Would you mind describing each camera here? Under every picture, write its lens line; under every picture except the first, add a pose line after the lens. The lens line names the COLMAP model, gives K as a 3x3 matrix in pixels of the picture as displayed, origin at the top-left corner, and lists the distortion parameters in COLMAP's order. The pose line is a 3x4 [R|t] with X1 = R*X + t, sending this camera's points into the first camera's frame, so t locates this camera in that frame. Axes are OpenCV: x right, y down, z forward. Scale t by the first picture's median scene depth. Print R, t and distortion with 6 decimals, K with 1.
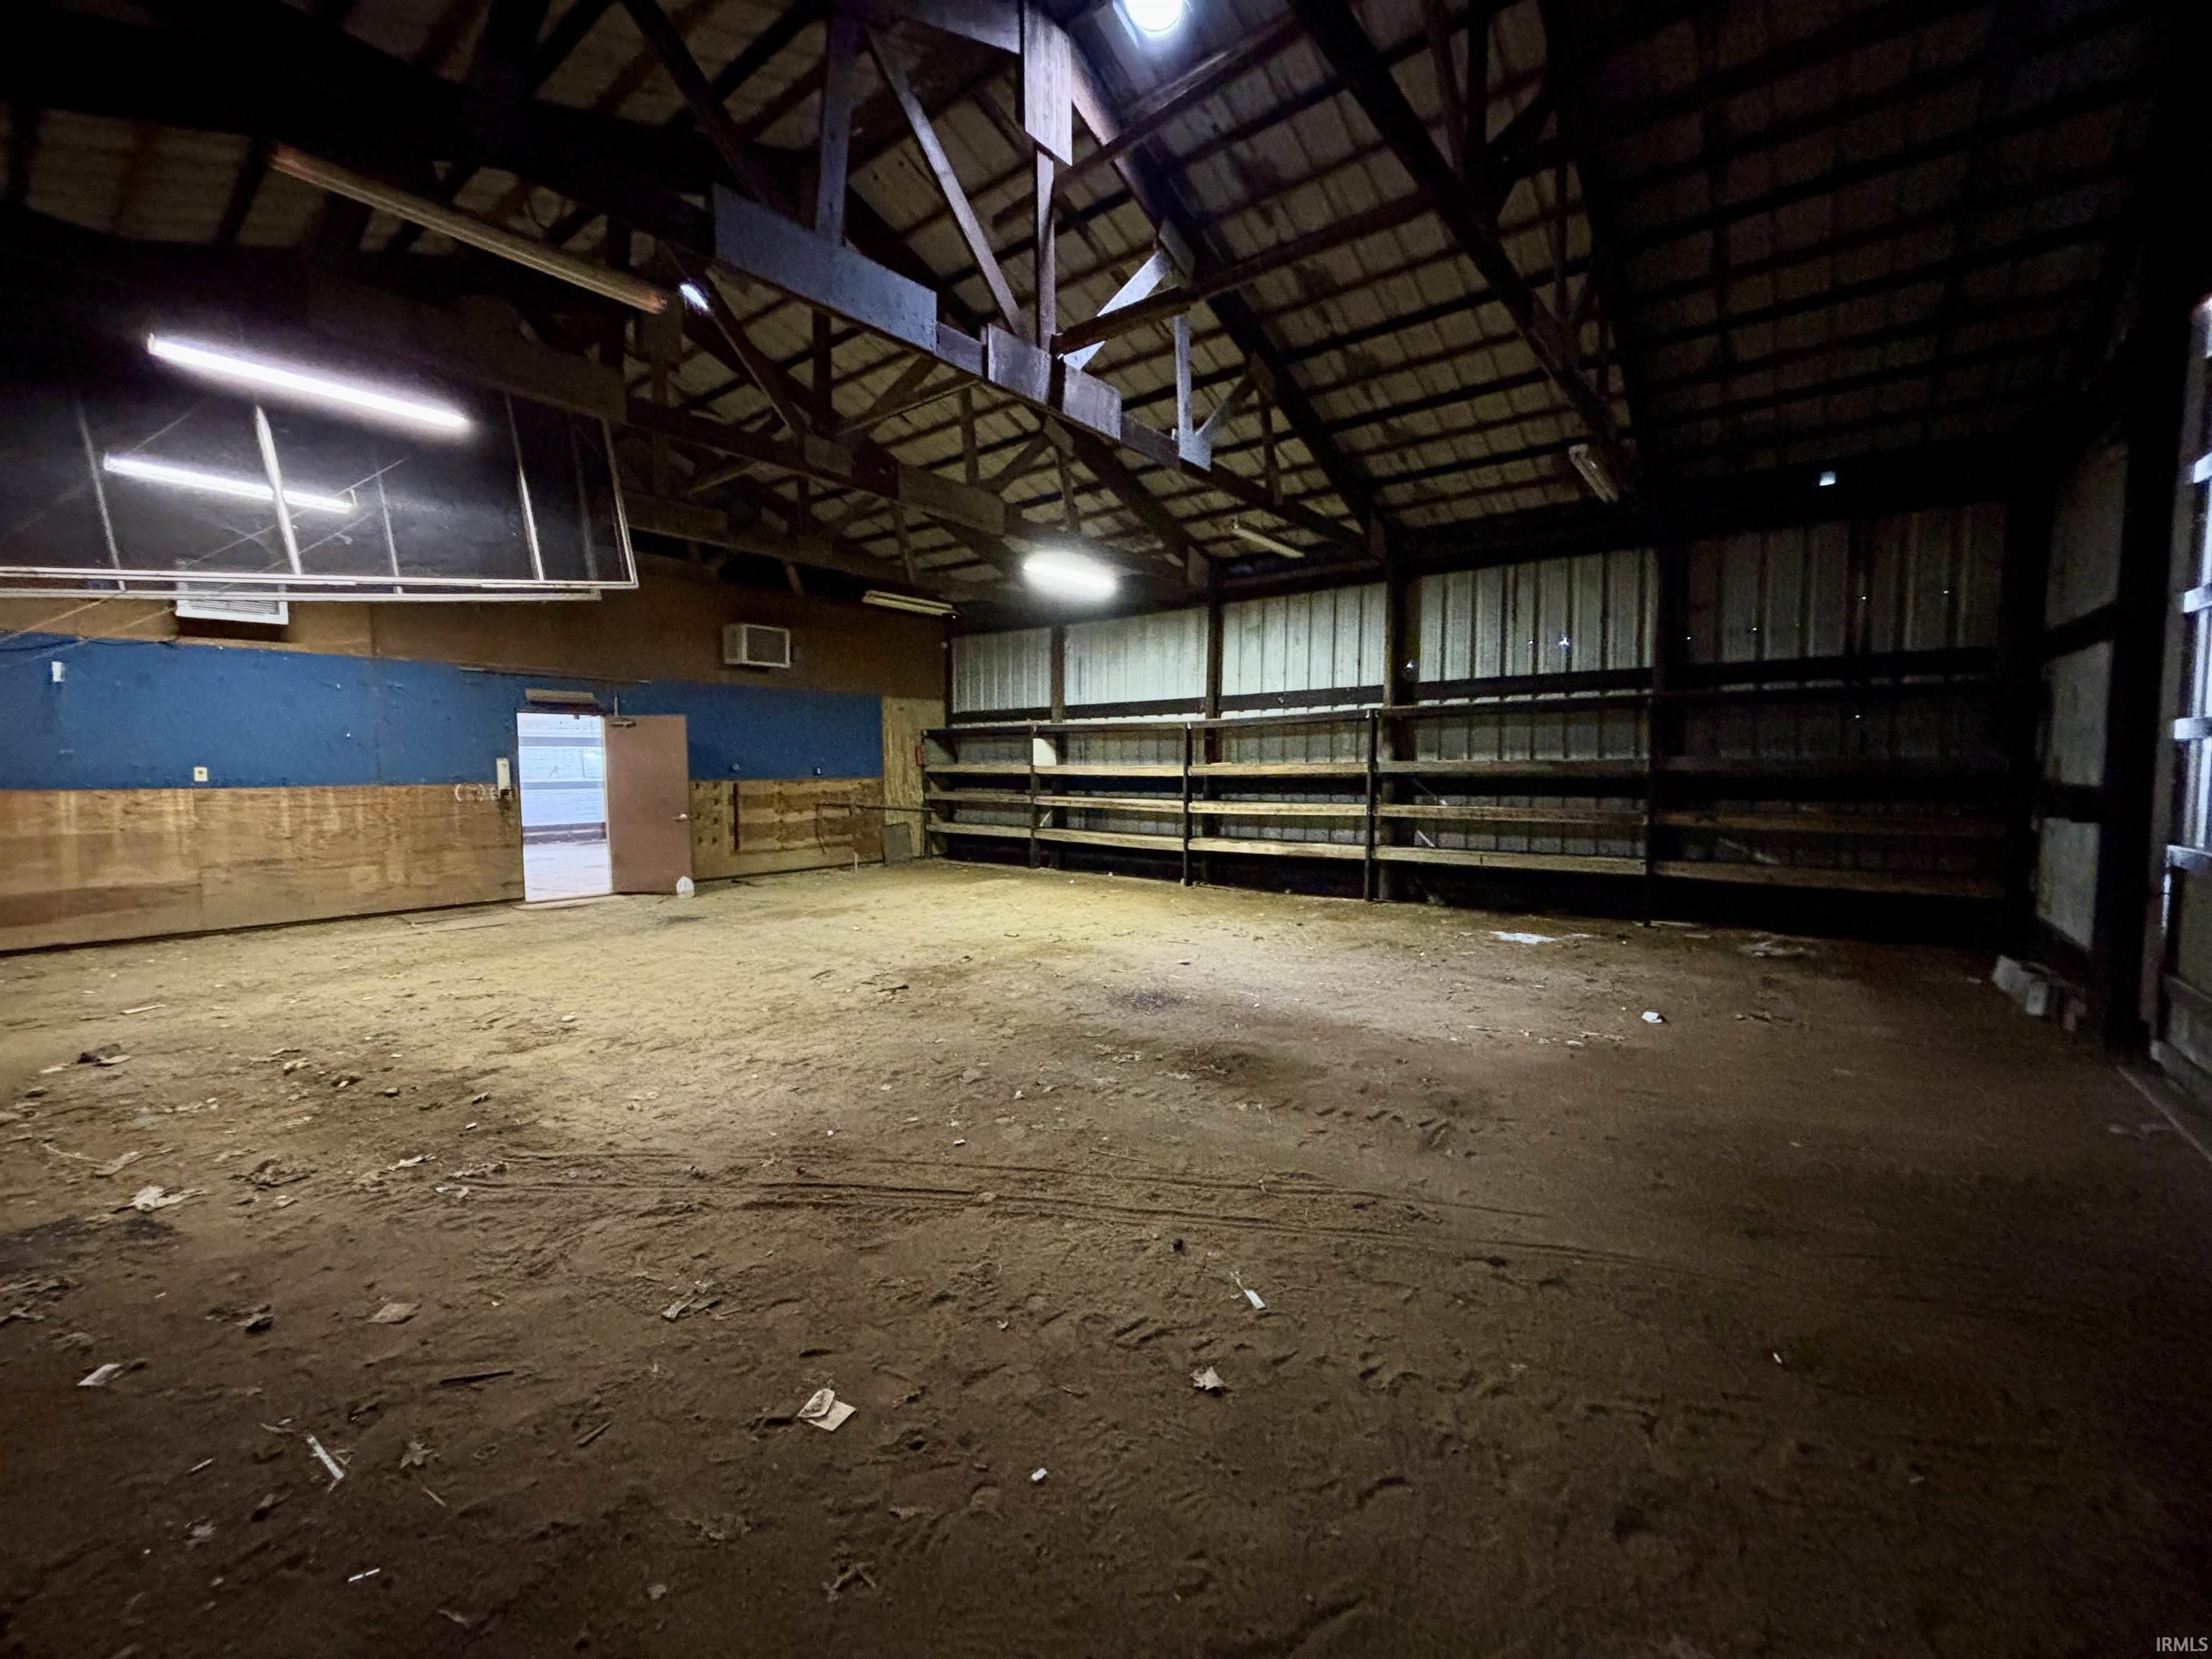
lens RADIAL K [[883.1, 0, 1113.0], [0, 883.1, 826.9], [0, 0, 1]] dist [-0.018231, 0.000040]
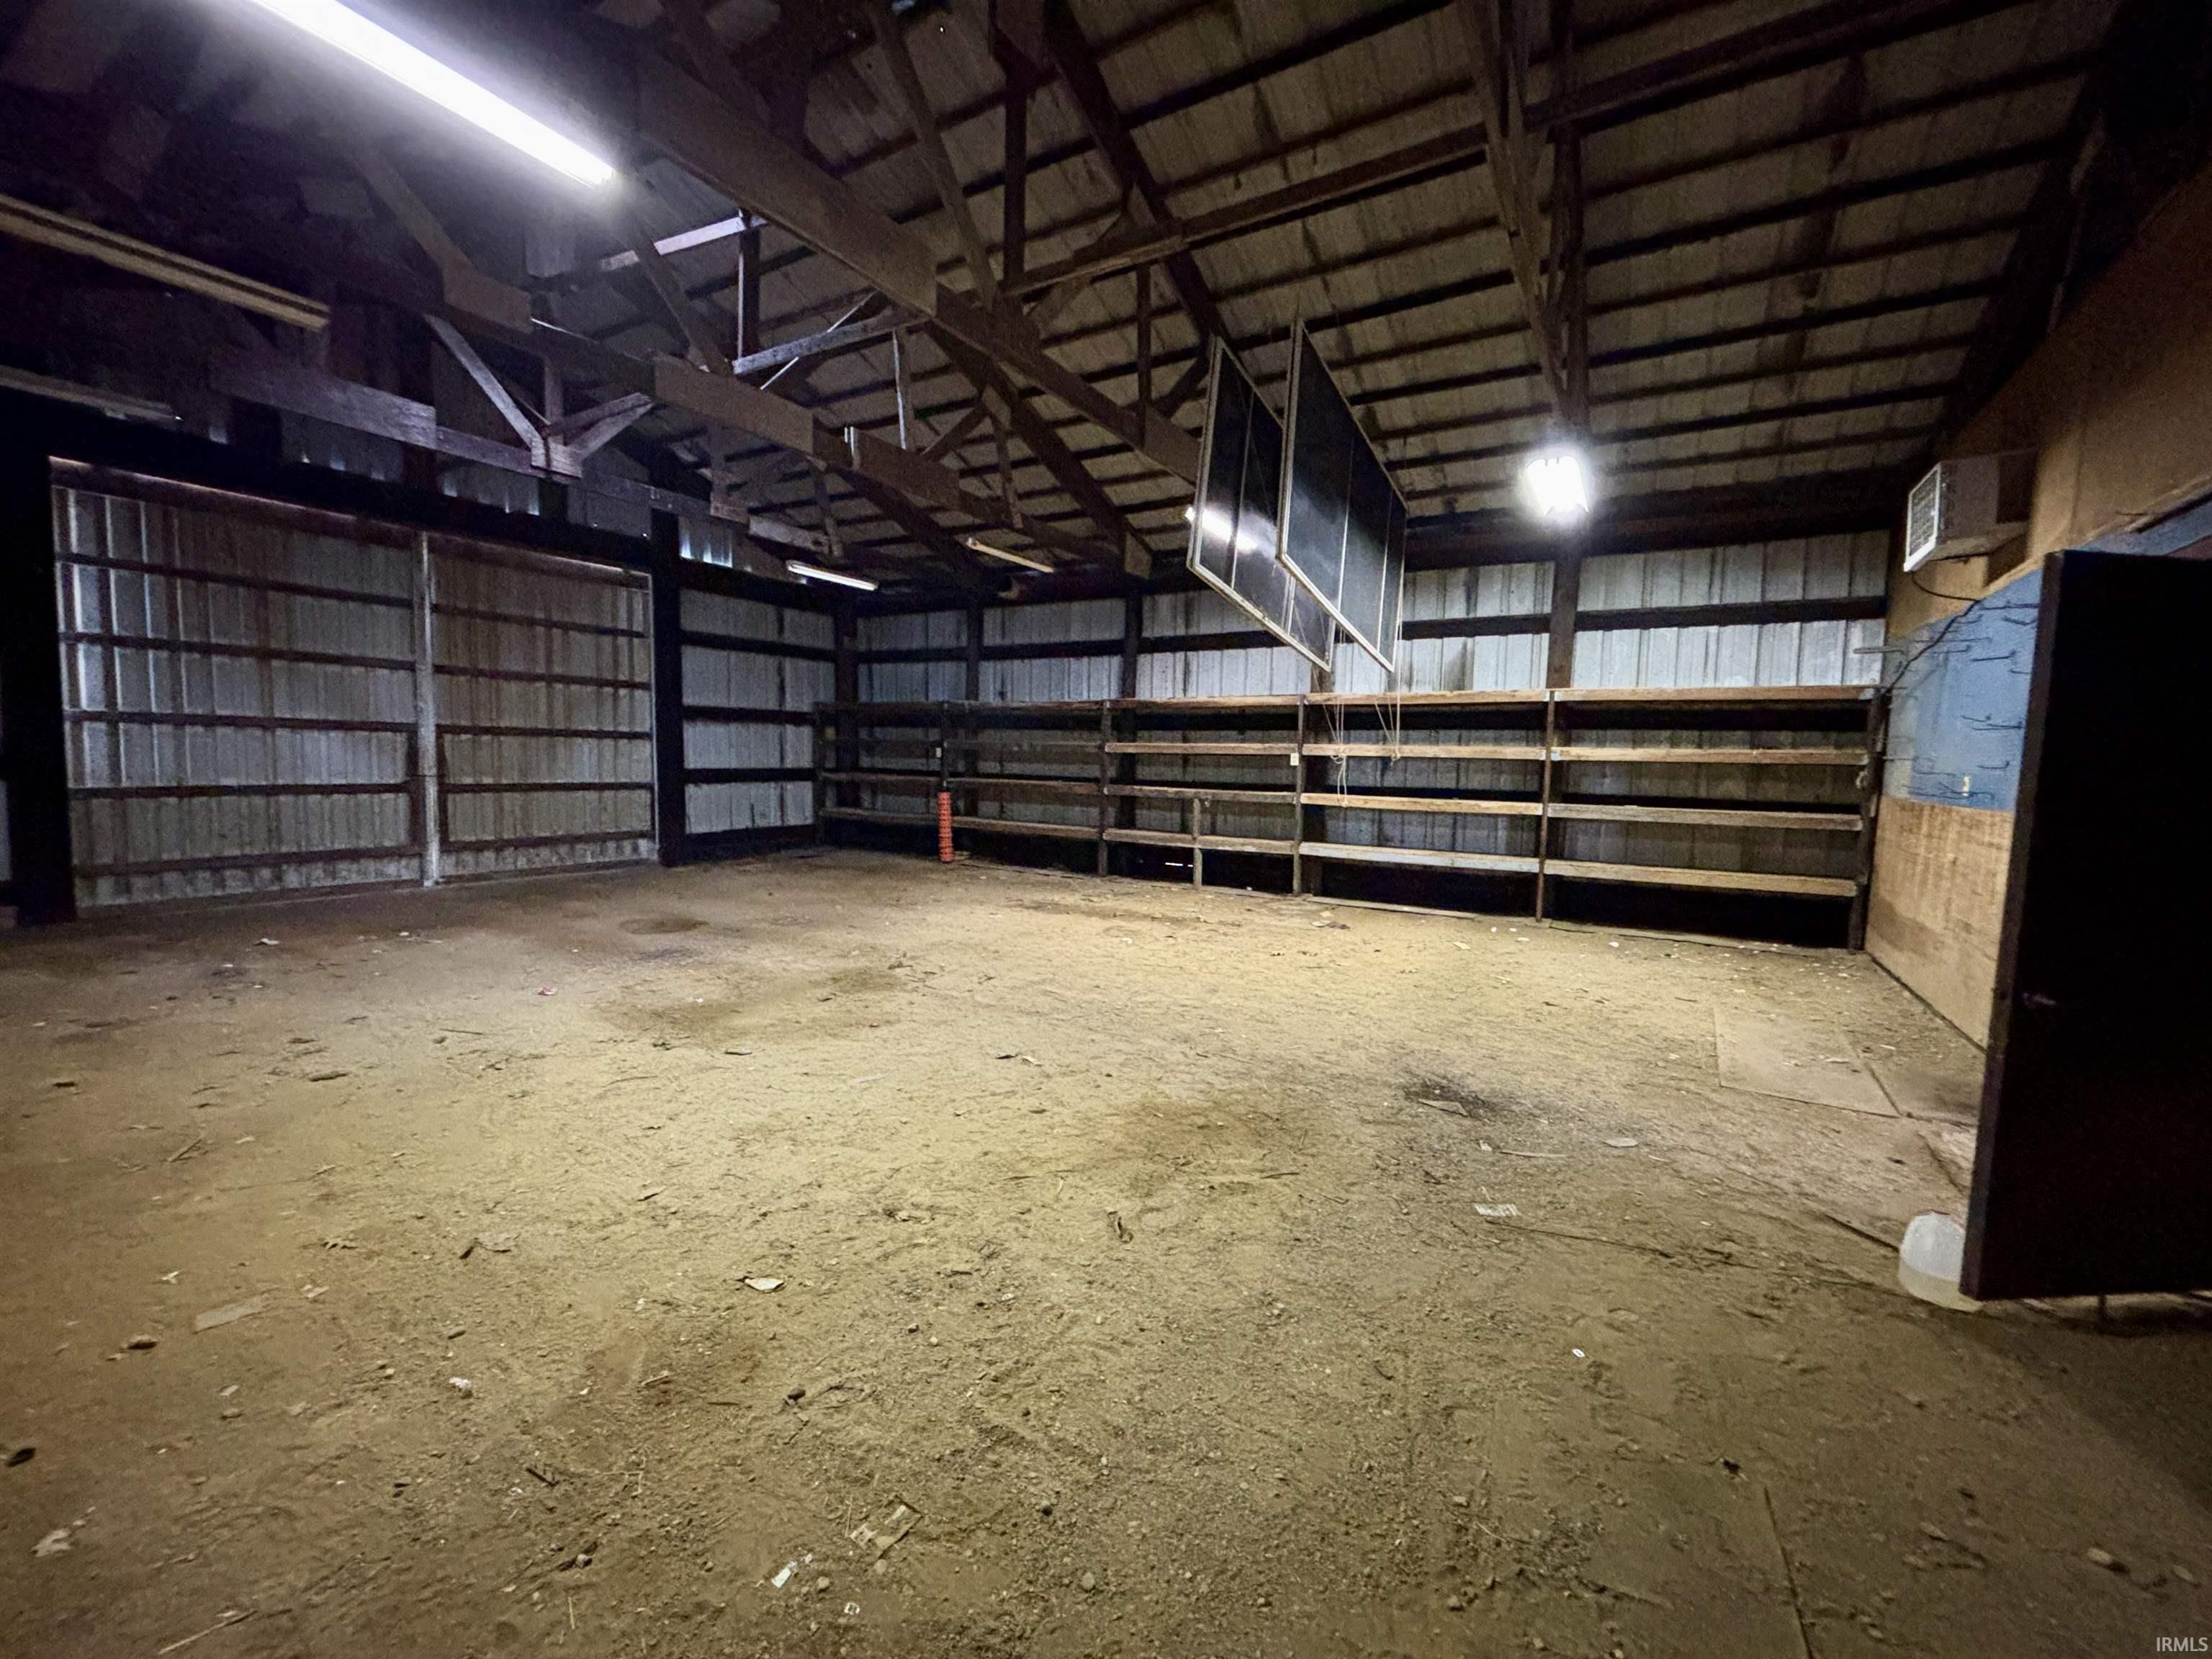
lens RADIAL K [[883.1, 0, 1100.6], [0, 883.1, 823.8], [0, 0, 1]] dist [-0.018231, 0.000040]
pose [[0.994470, 0.020771, 0.102948, -0.166674], [-0.021768, 0.999726, 0.008566, -0.008274], [-0.102742, -0.010759, 0.994650, 0.127252]]
